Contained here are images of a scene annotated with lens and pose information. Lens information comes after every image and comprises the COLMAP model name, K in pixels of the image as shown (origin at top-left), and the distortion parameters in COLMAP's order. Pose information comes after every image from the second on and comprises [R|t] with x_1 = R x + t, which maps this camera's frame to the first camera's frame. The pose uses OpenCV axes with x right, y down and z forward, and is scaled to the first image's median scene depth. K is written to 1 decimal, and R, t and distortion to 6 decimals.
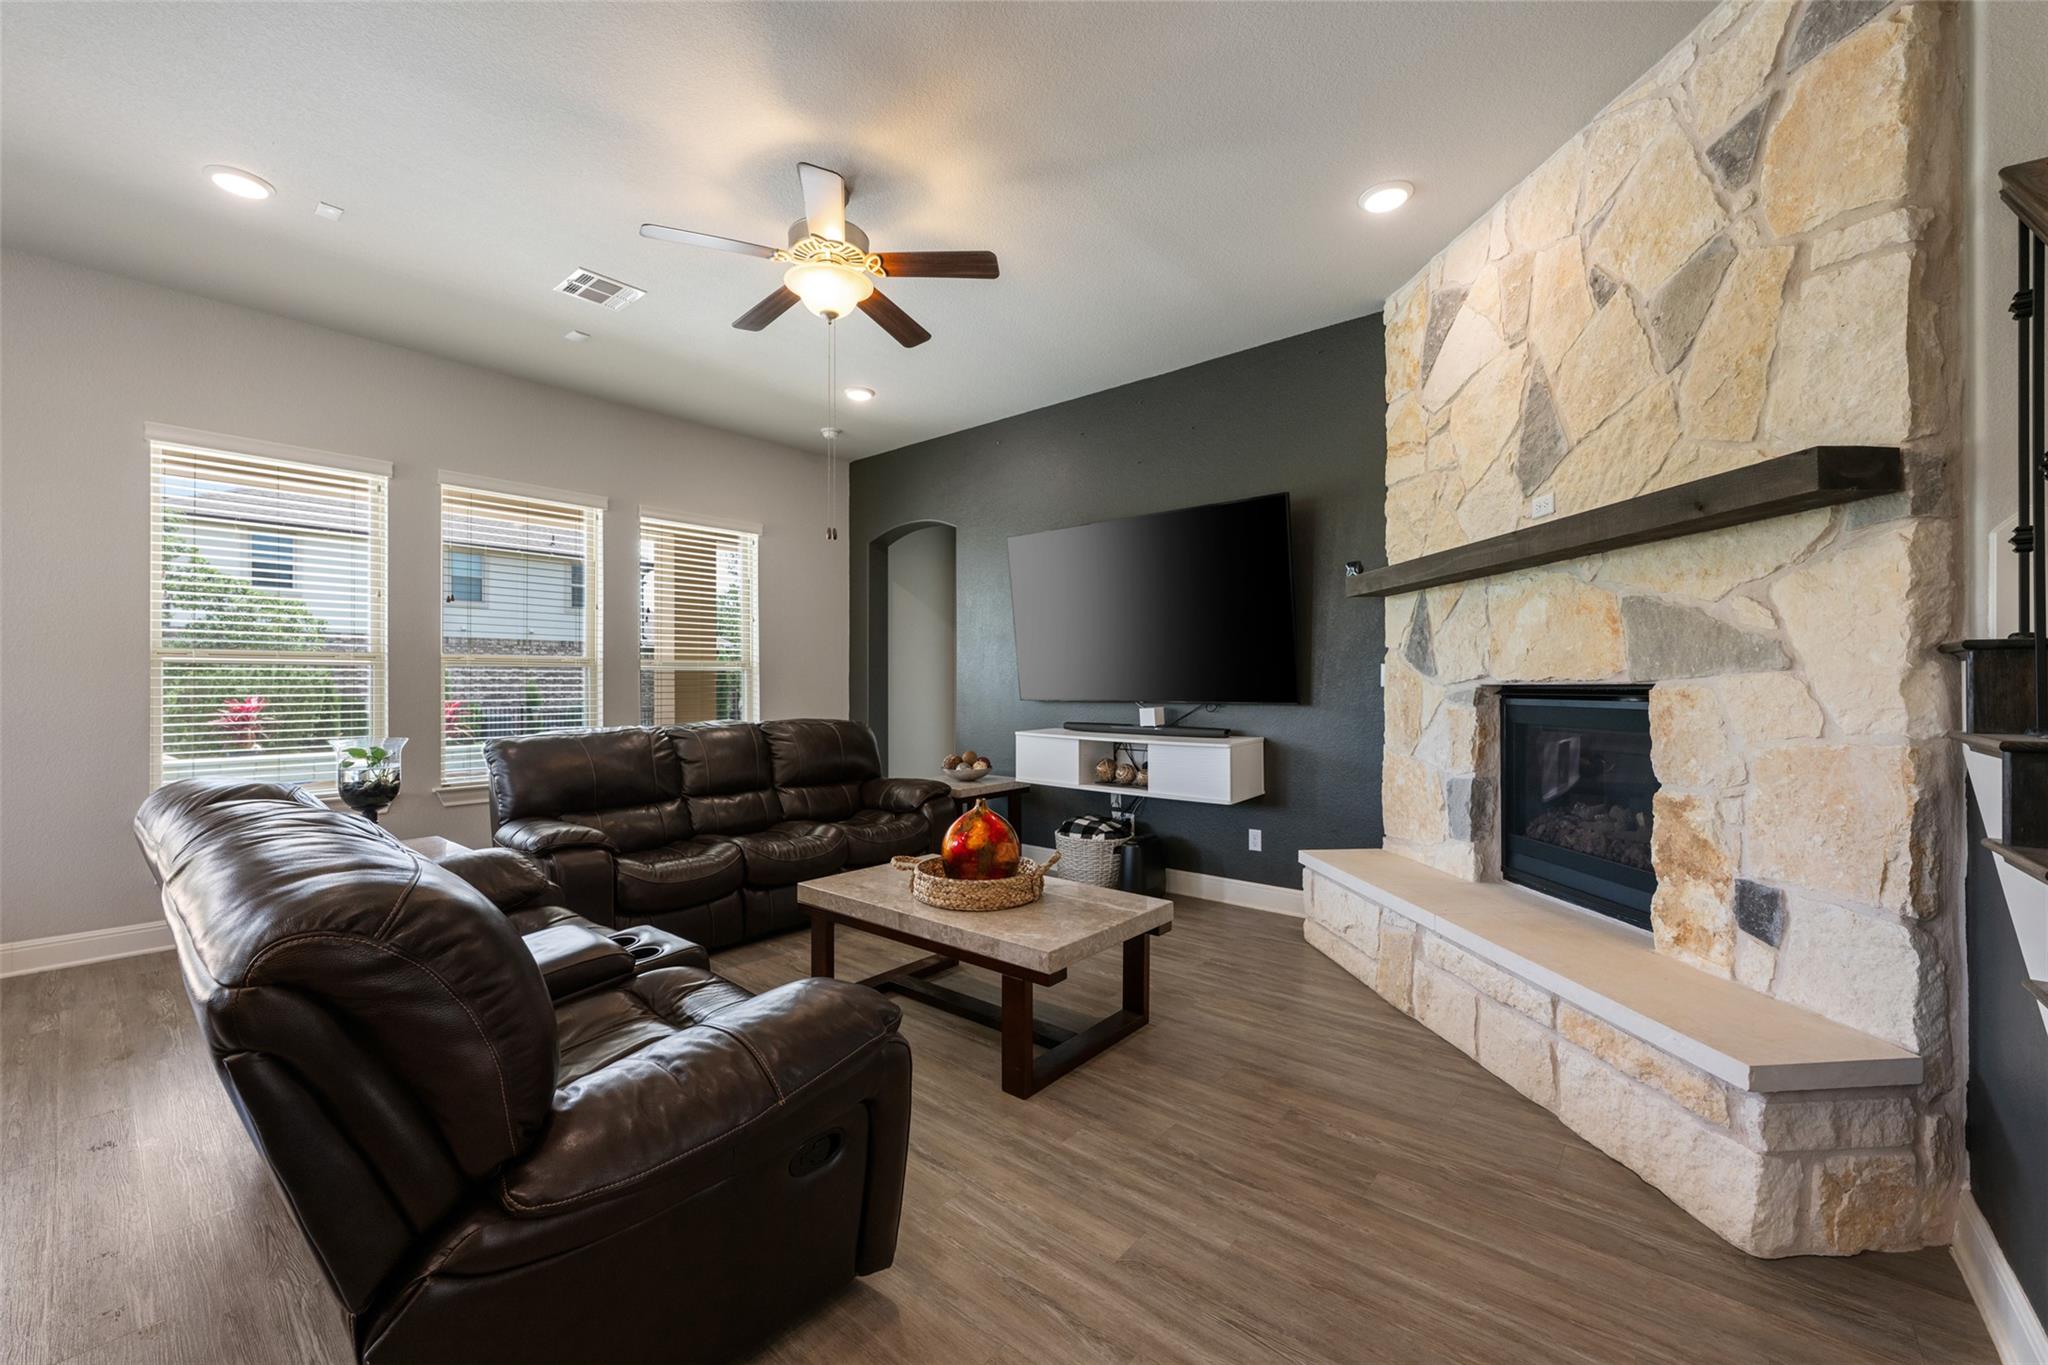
lens RADIAL K [[811.2, 0, 1017.3], [0, 811.2, 678.6], [0, 0, 1]] dist [0.002553, 0.000308]
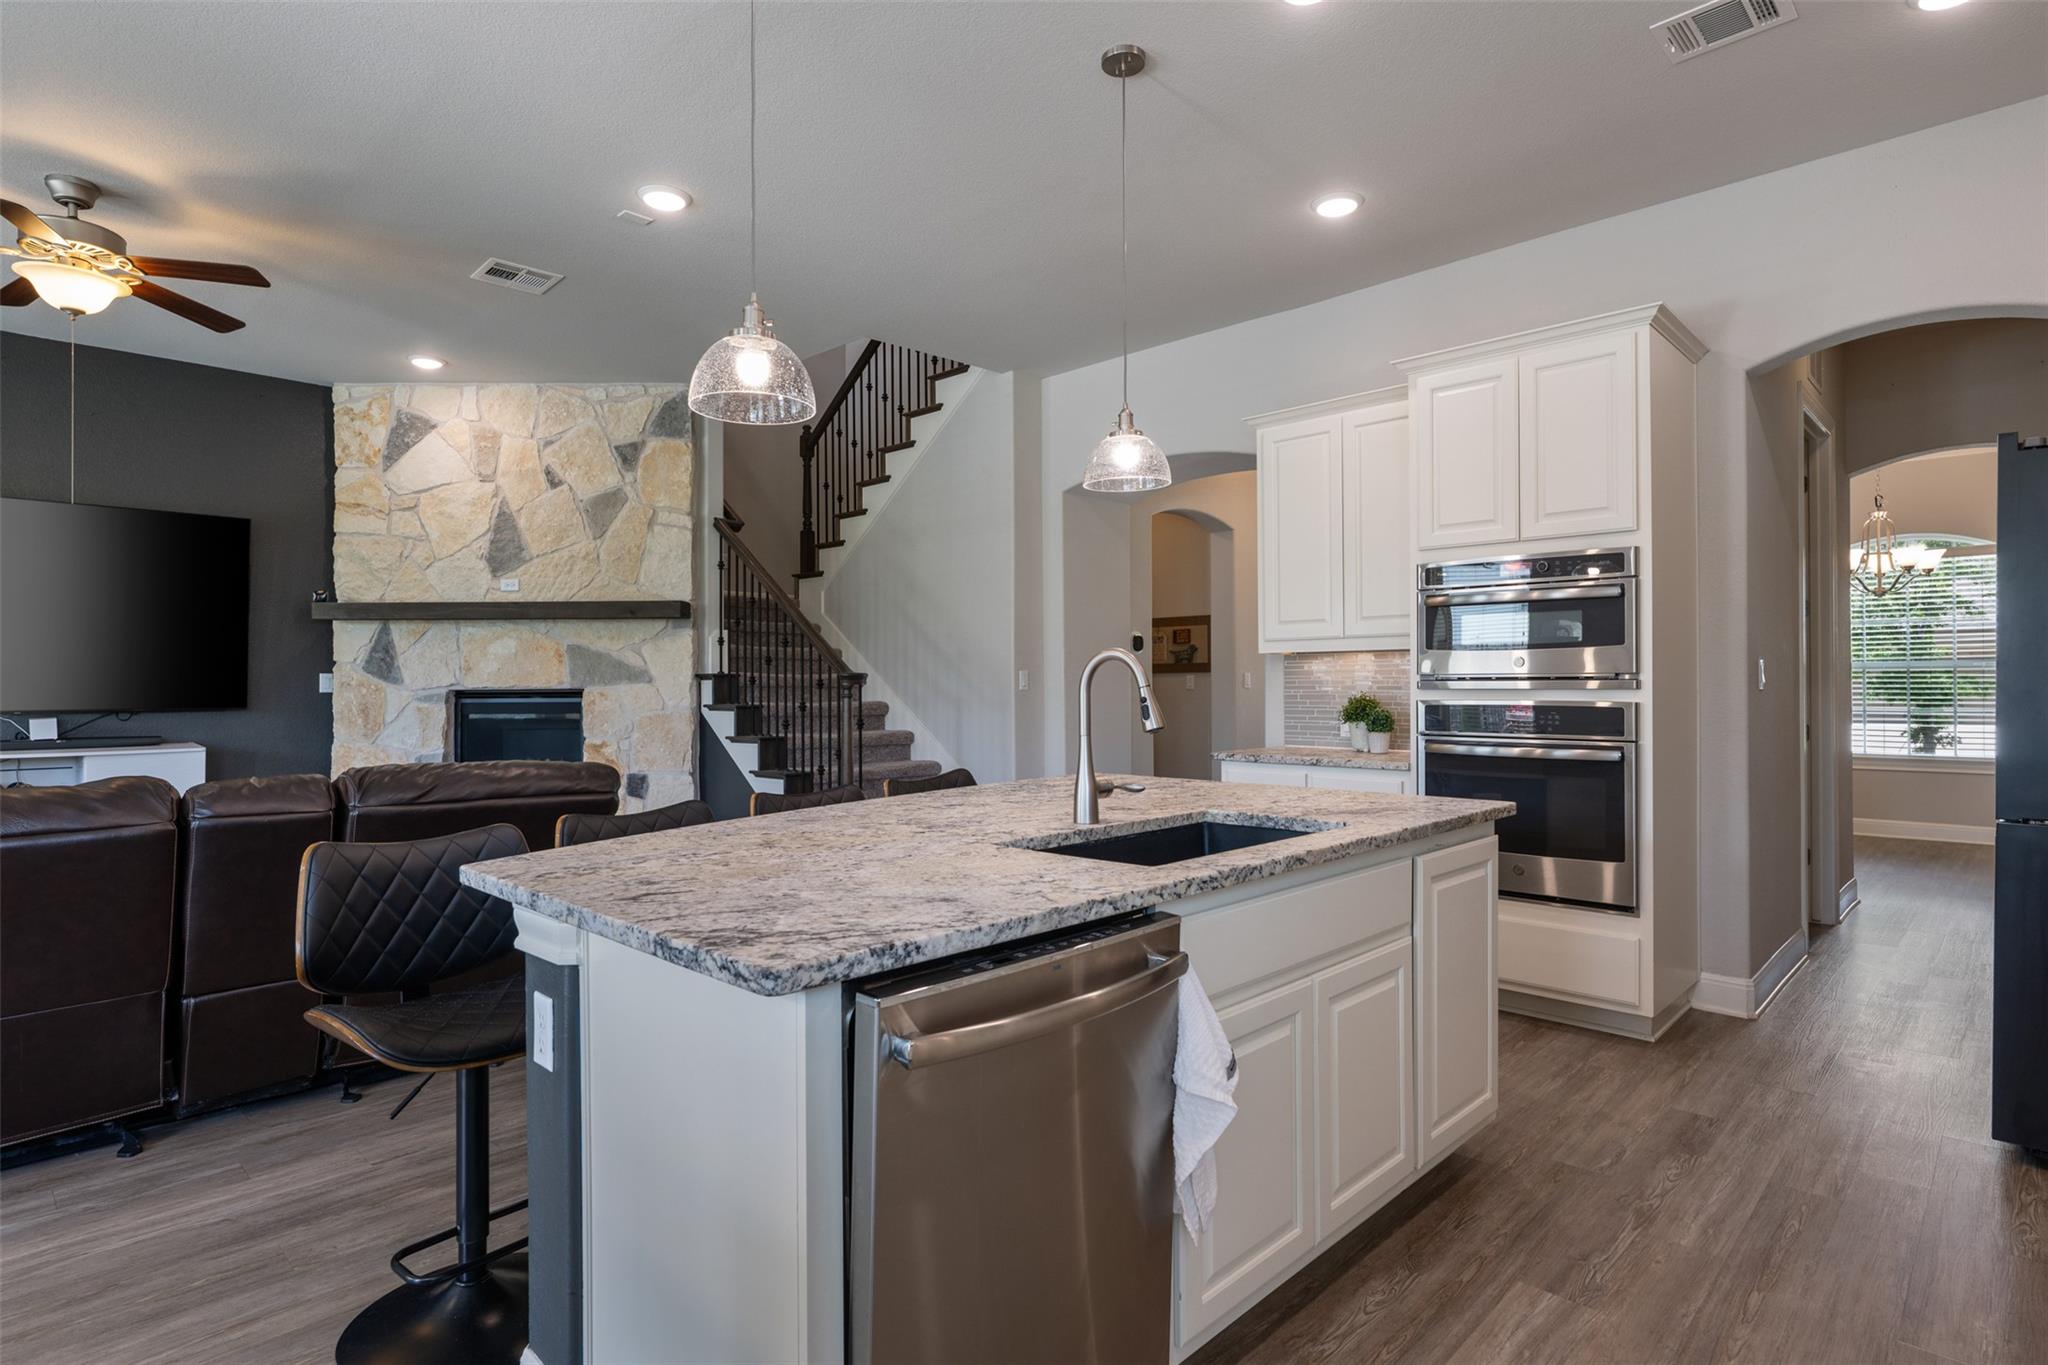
lens RADIAL K [[1058.0, 0, 1020.0], [0, 1058.0, 680.5], [0, 0, 1]] dist [-0.000802, -0.000060]
pose [[0.066891, 0.000700, 0.997760, -1.752550], [-0.001786, 0.999998, -0.000581, -0.014410], [-0.997759, -0.001743, 0.066893, -0.260693]]
